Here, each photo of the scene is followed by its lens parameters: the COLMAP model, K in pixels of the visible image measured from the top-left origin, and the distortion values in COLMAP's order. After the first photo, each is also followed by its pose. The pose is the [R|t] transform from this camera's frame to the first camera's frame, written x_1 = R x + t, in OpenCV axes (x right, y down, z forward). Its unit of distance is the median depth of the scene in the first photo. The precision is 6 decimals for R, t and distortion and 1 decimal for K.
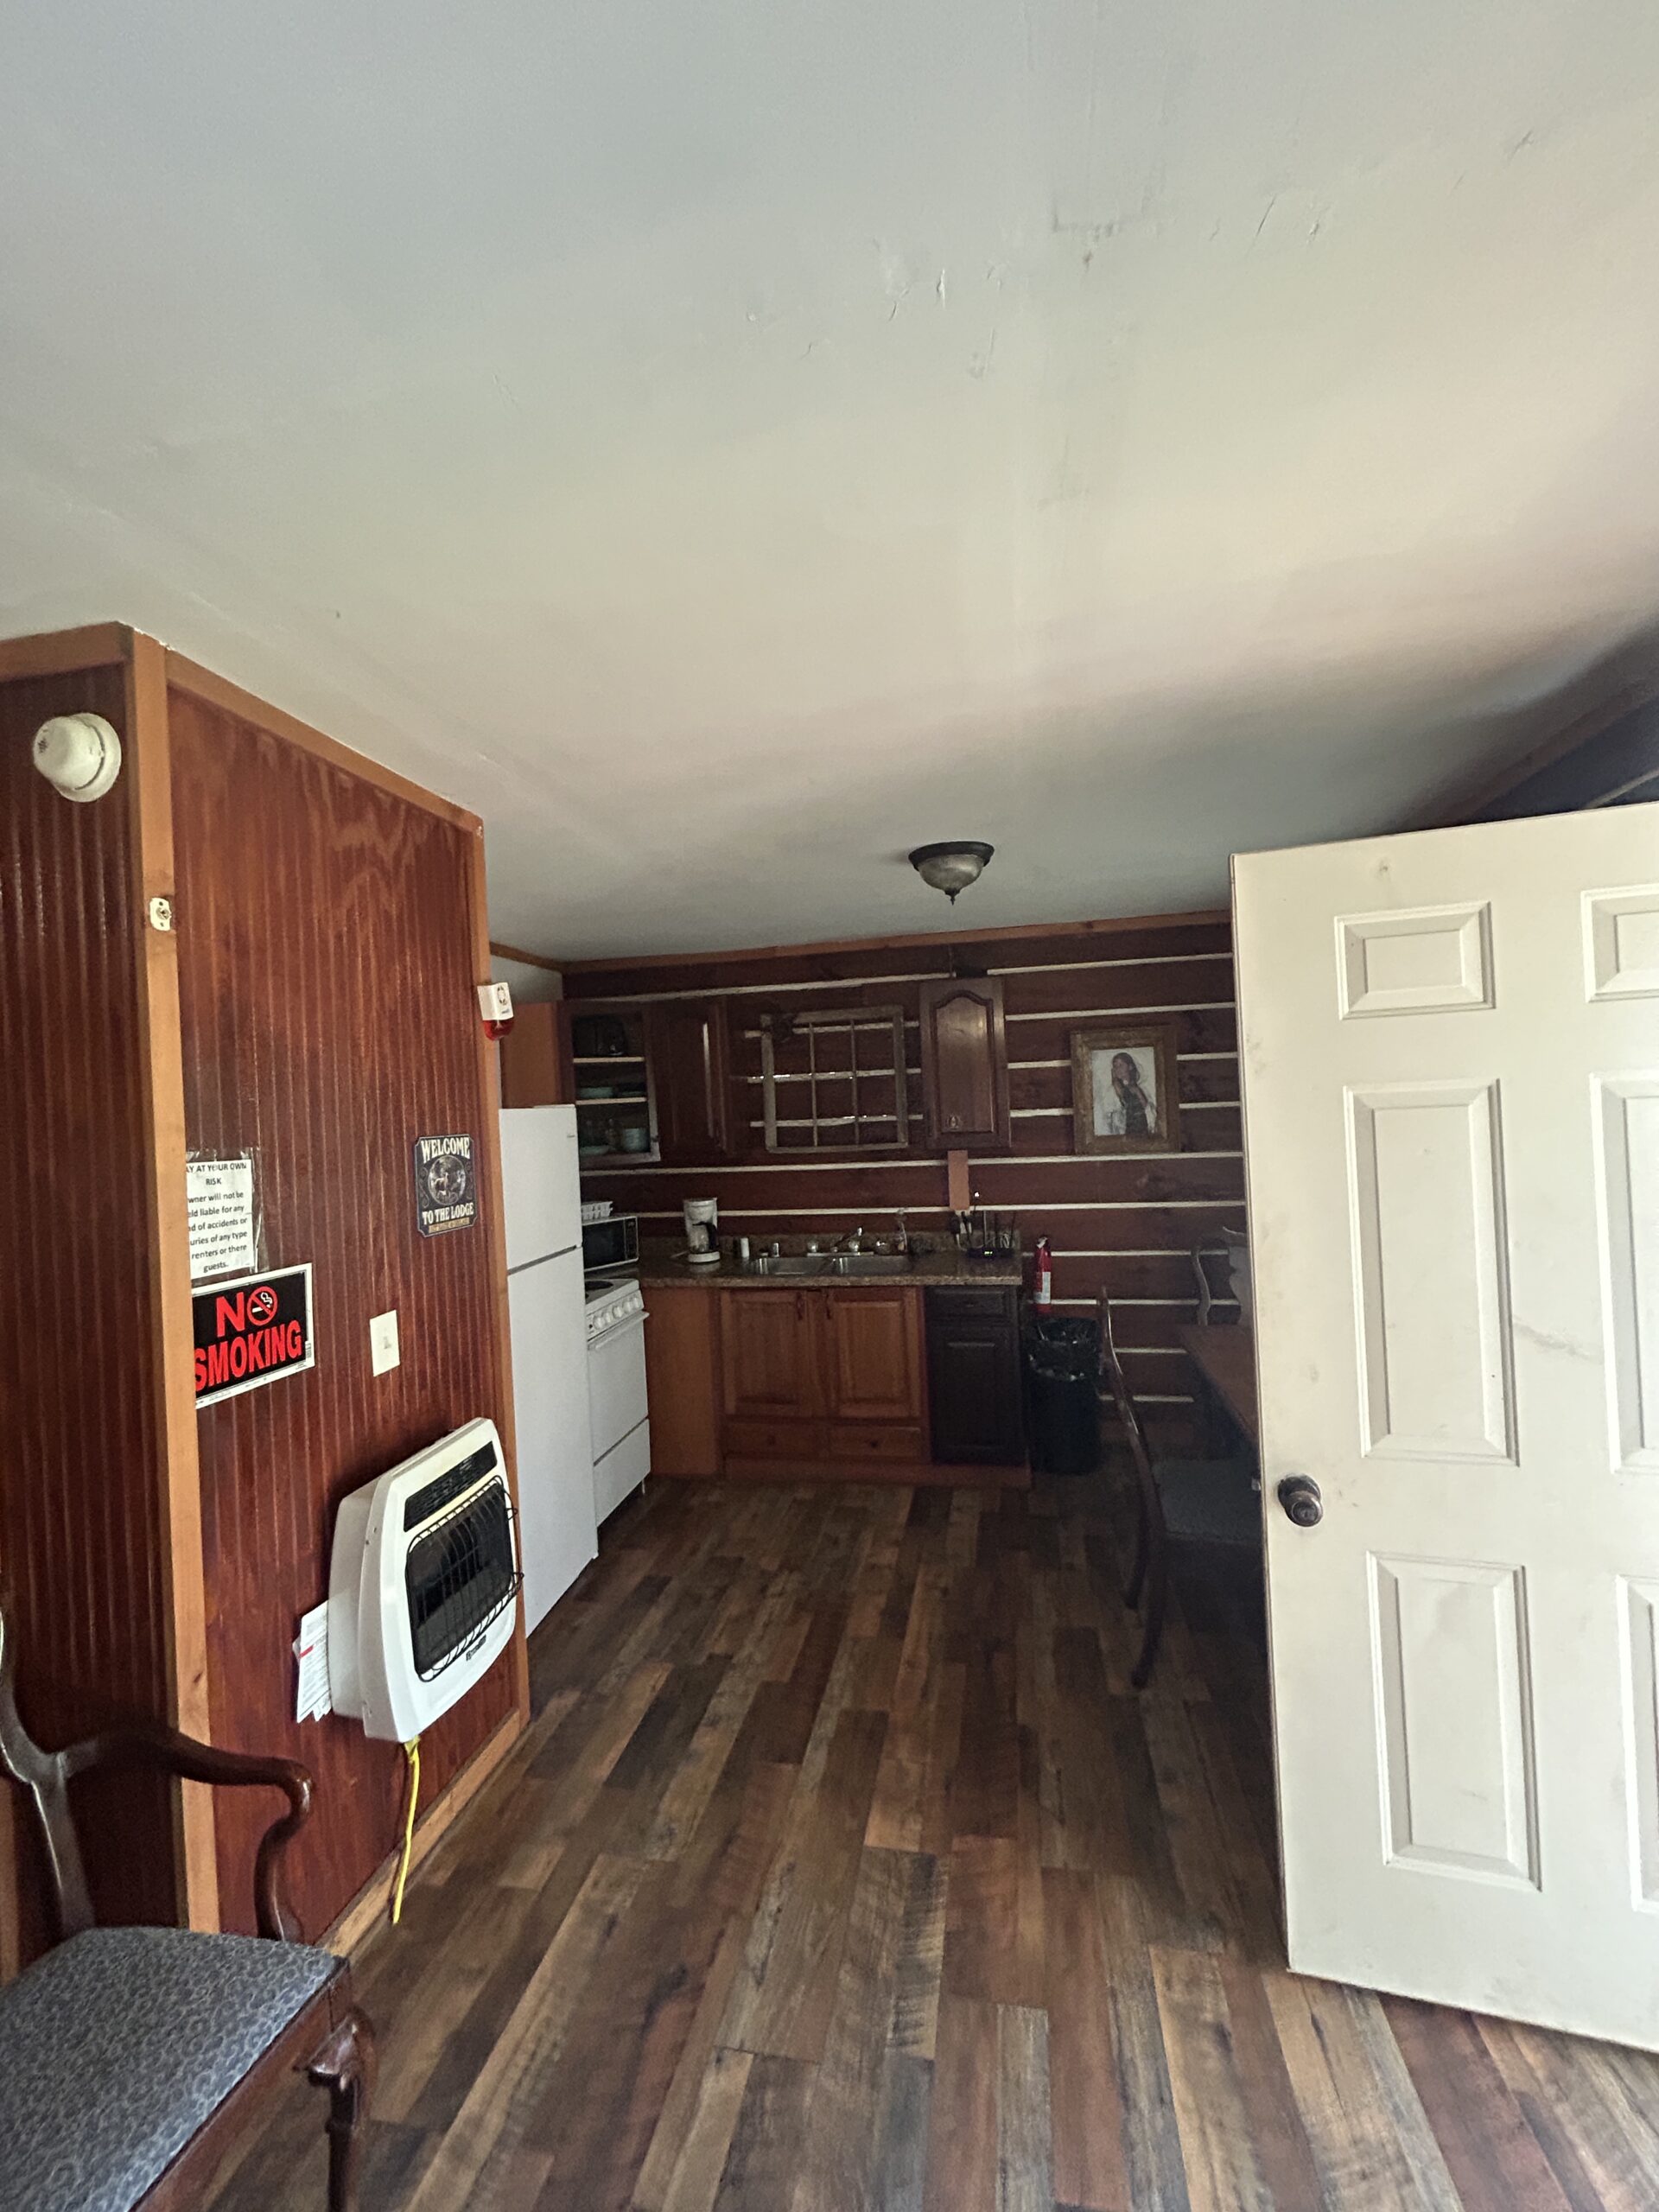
lens RADIAL K [[890.6, 0, 832.3], [0, 890.6, 1110.0], [0, 0, 1]] dist [0.000302, 0.000054]
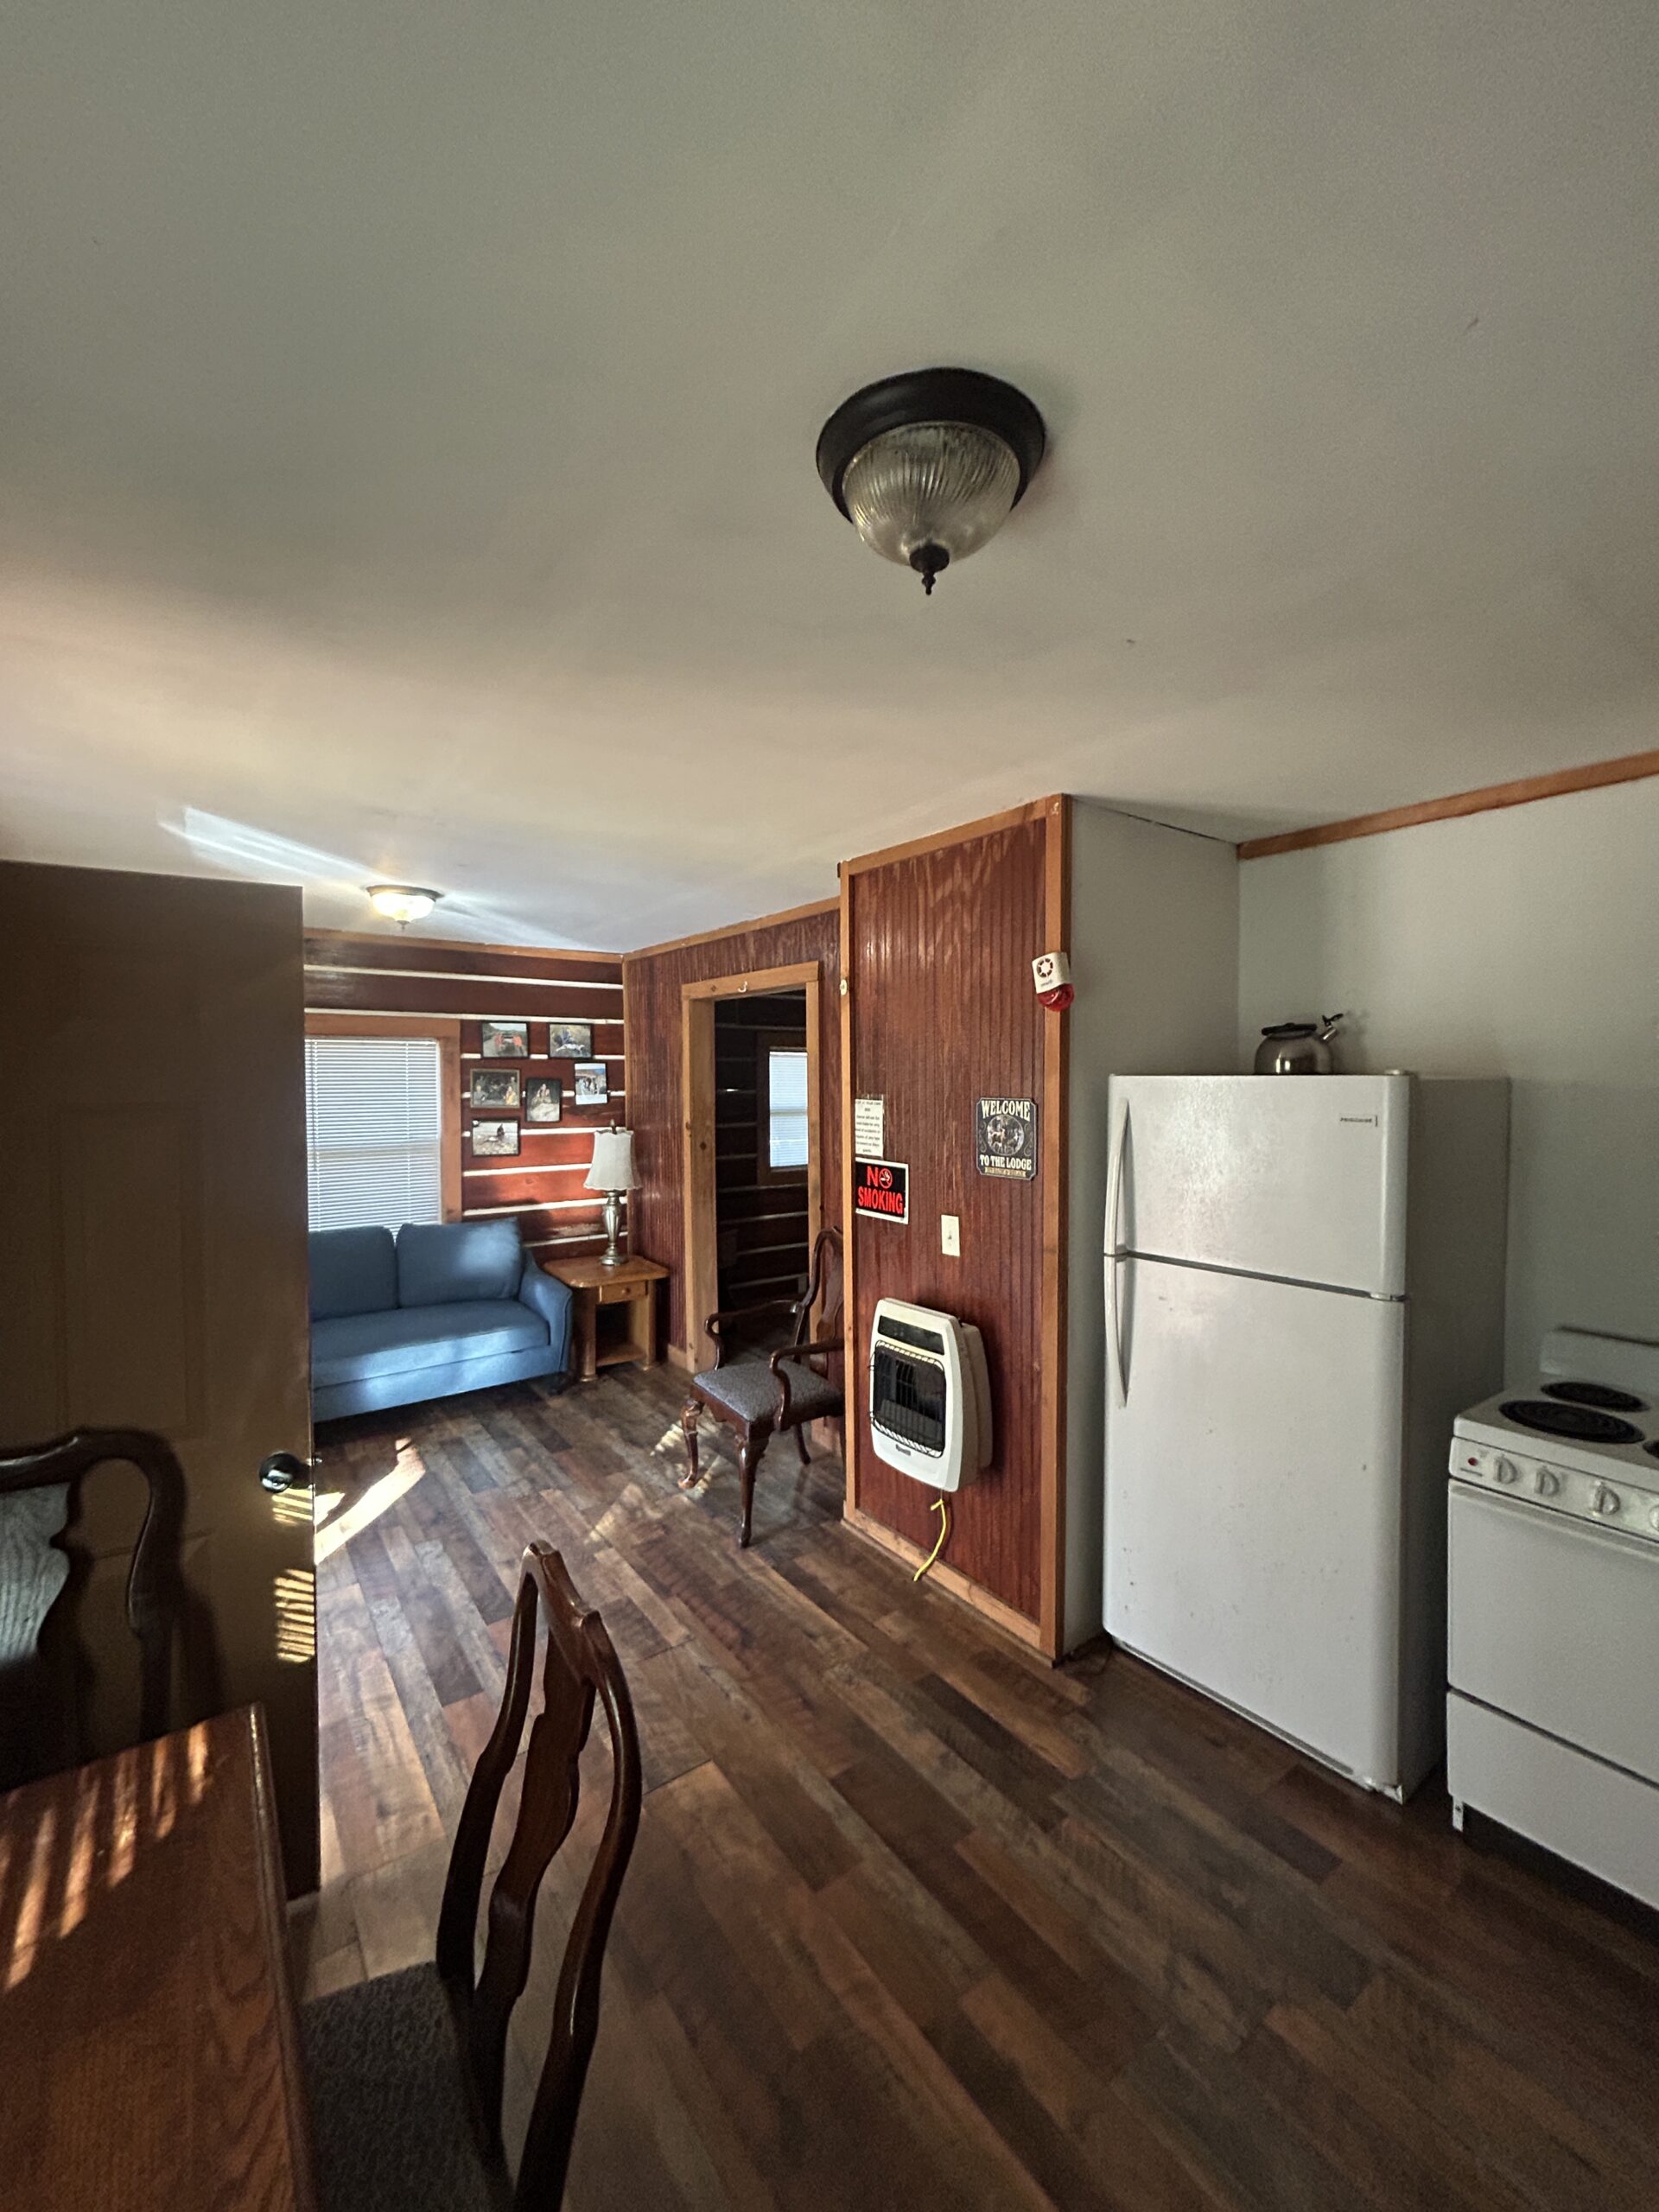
lens RADIAL K [[890.6, 0, 832.3], [0, 890.6, 1110.0], [0, 0, 1]] dist [0.000302, 0.000054]
pose [[-0.674923, 0.076220, -0.733941, 0.673544], [0.030748, 0.996692, 0.075231, -0.059050], [0.737247, 0.028208, -0.675034, 1.805002]]
